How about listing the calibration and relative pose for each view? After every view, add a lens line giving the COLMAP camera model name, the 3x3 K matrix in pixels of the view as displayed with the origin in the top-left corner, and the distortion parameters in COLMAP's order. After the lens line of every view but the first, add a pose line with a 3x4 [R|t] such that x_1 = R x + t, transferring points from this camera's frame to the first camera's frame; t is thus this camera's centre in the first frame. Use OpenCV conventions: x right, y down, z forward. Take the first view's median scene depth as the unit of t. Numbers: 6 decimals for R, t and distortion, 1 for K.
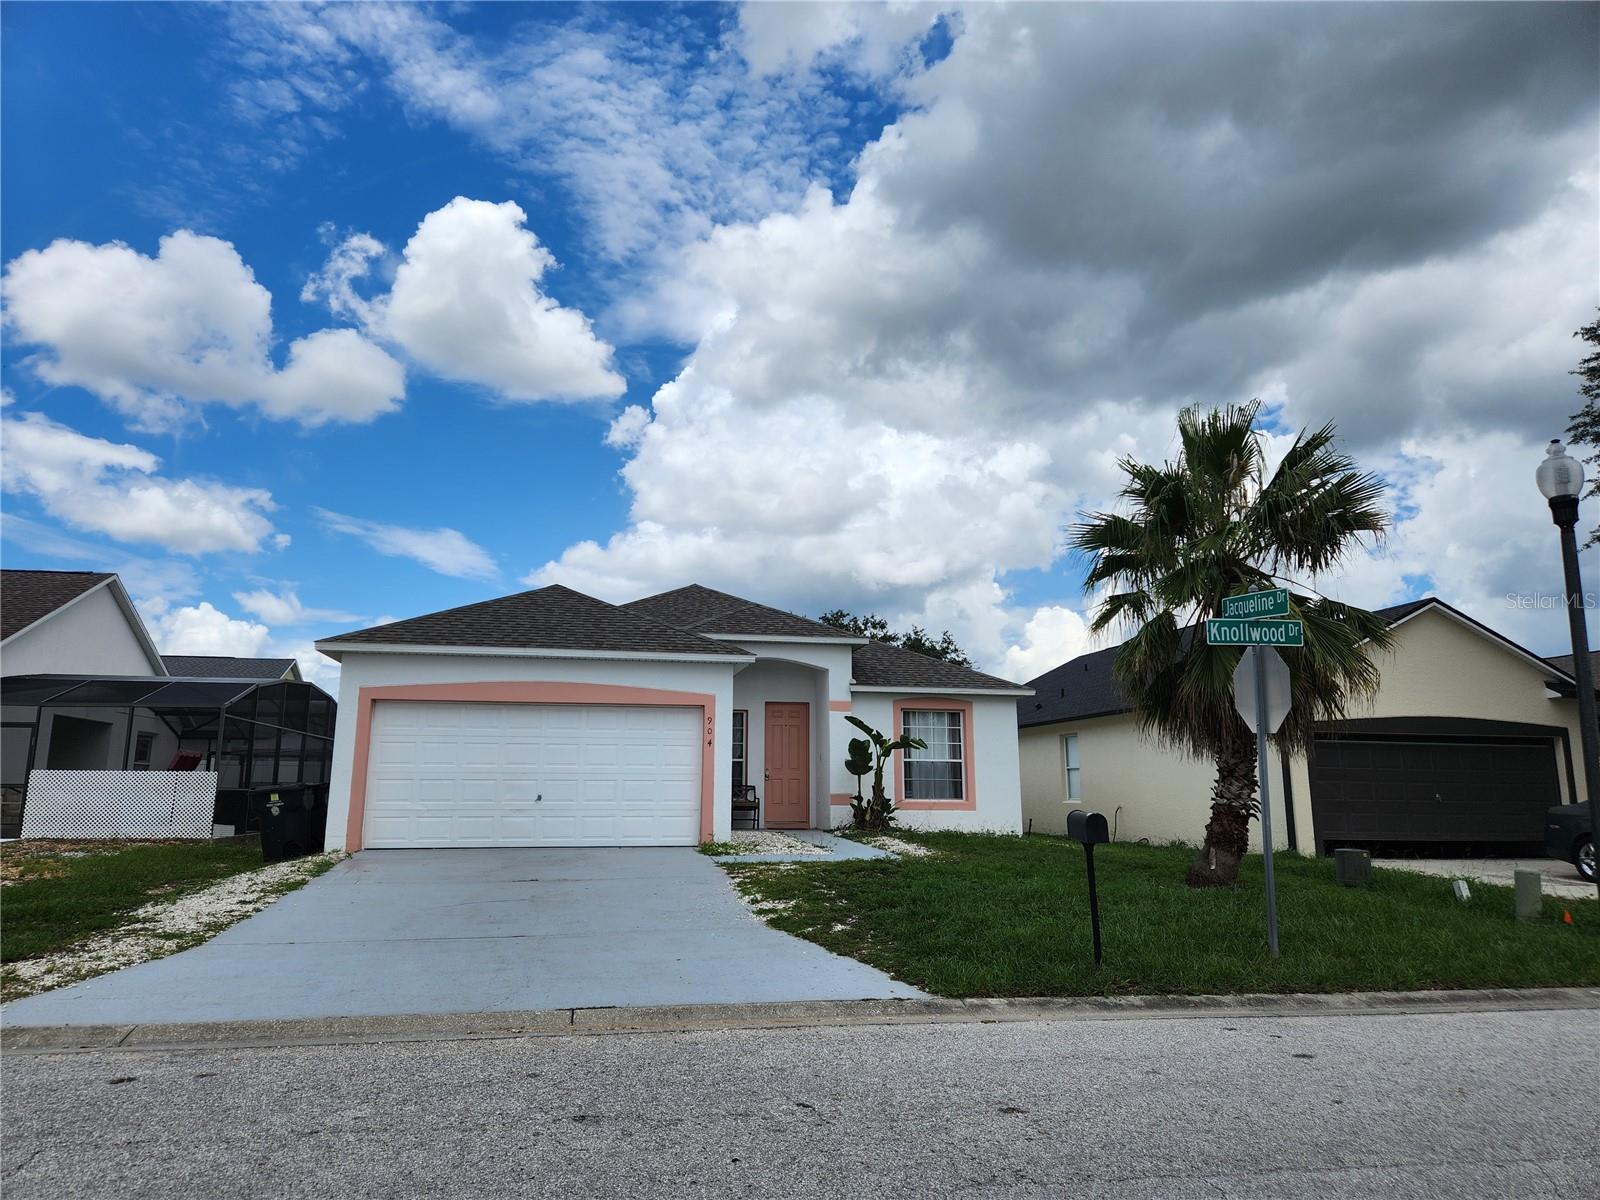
lens RADIAL K [[1083.8, 0, 792.0], [0, 1083.8, 592.6], [0, 0, 1]] dist [0.061022, -0.053198]
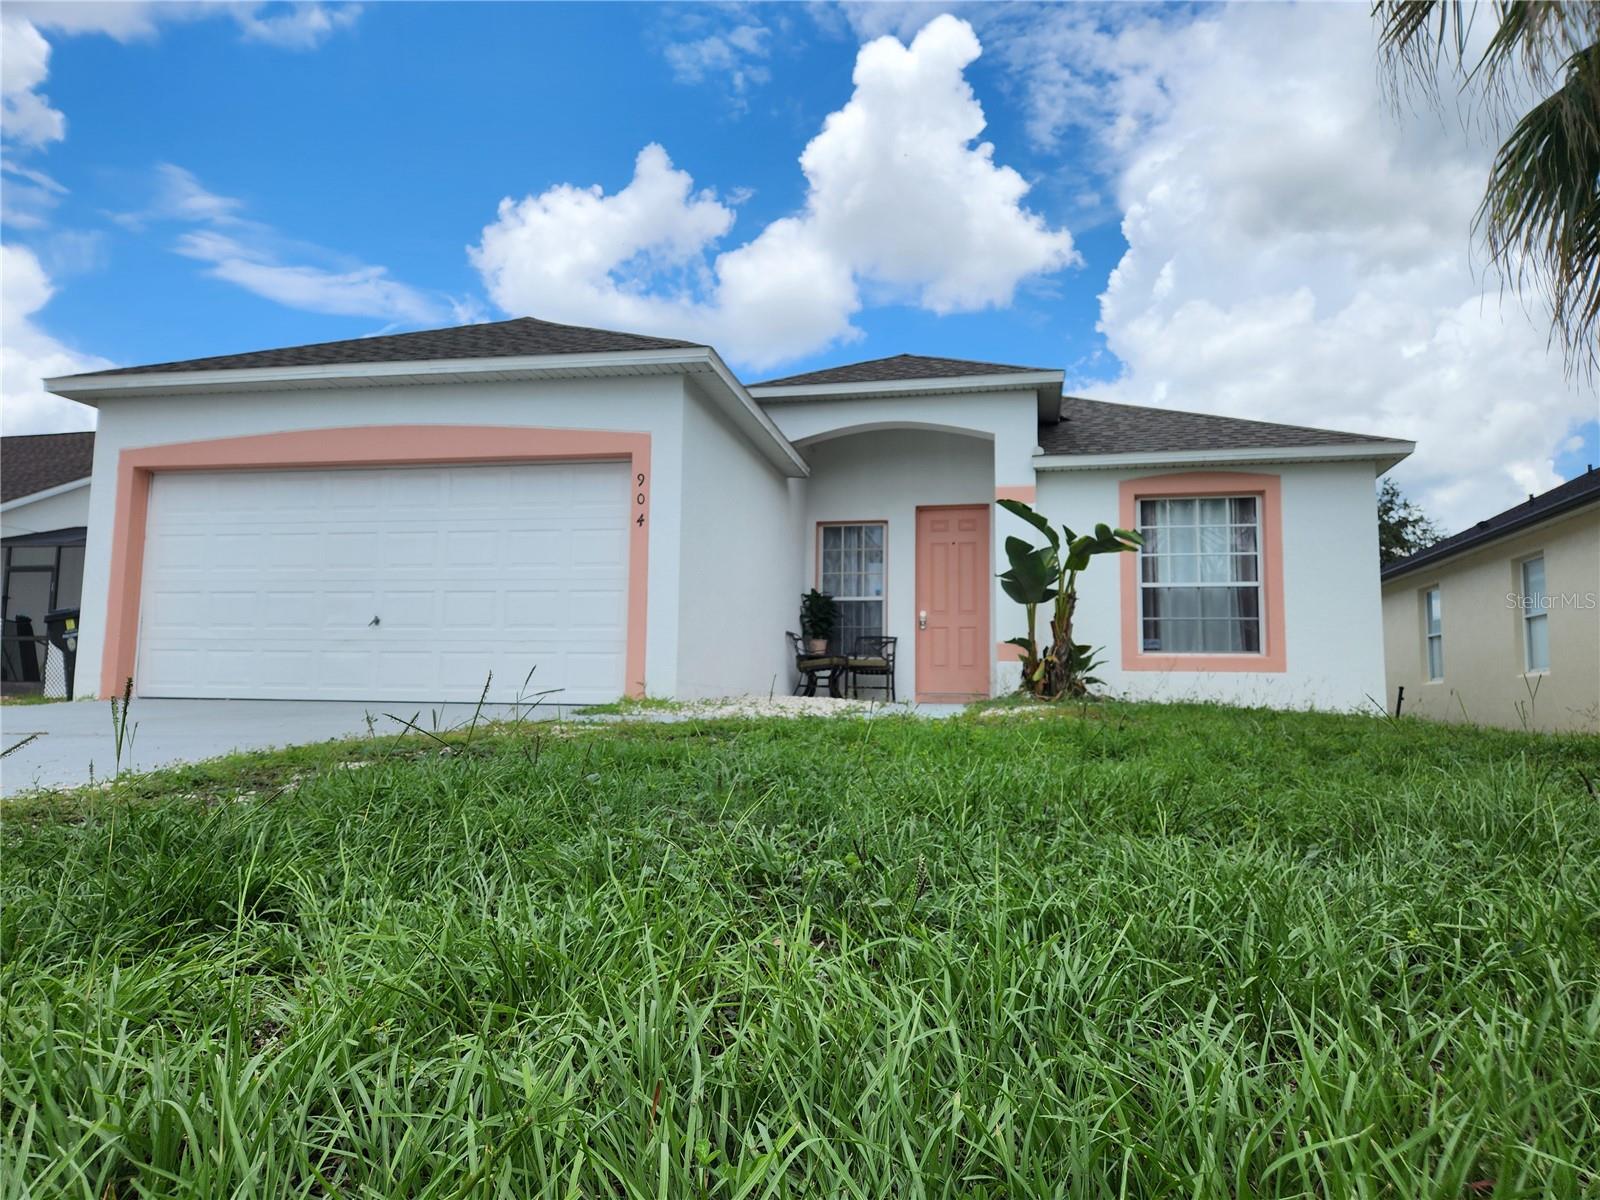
lens RADIAL K [[1083.8, 0, 801.4], [0, 1083.8, 614.8], [0, 0, 1]] dist [0.061022, -0.053198]
pose [[0.911220, -0.030019, -0.410825, 0.175179], [0.063345, 0.995690, 0.067747, 0.120828], [0.407020, -0.087756, 0.909194, 0.415089]]
